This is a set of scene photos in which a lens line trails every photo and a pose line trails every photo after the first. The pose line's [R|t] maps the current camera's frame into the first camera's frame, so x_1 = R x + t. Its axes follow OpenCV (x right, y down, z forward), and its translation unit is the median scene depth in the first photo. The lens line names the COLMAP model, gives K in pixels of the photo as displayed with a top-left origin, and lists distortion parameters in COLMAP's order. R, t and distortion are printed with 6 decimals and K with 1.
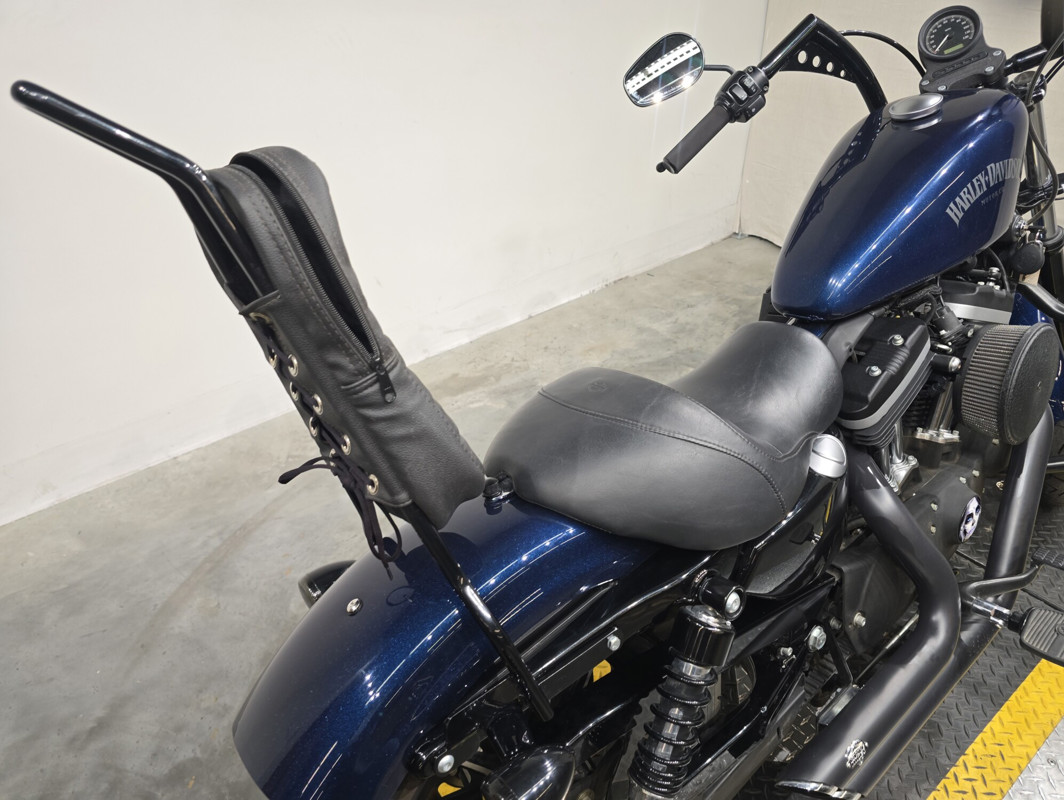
lens RADIAL K [[712.3, 0, 535.5], [0, 712.3, 407.4], [0, 0, 1]] dist [0.000849, 0.005479]
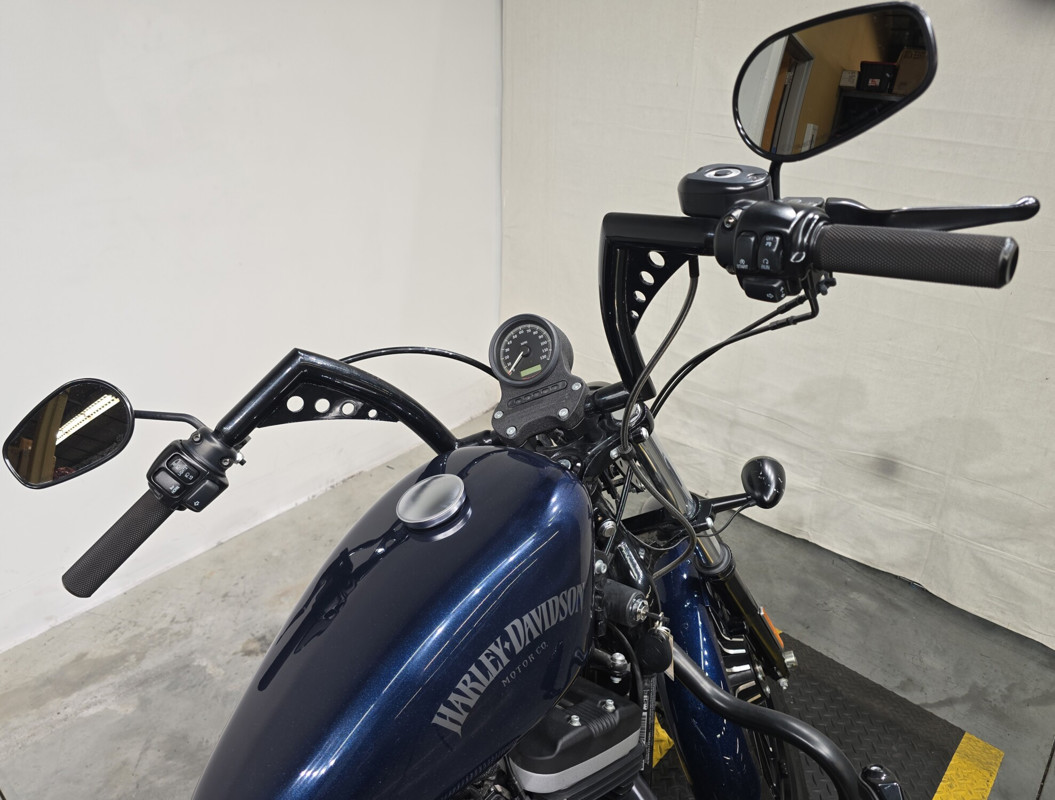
lens RADIAL K [[748.5, 0, 523.3], [0, 748.5, 402.9], [0, 0, 1]] dist [0.009558, -0.011522]
pose [[0.985139, -0.035181, 0.168117, 0.226863], [0.056658, 0.990574, -0.124715, -0.189518], [-0.162144, 0.132386, 0.977846, 0.130069]]
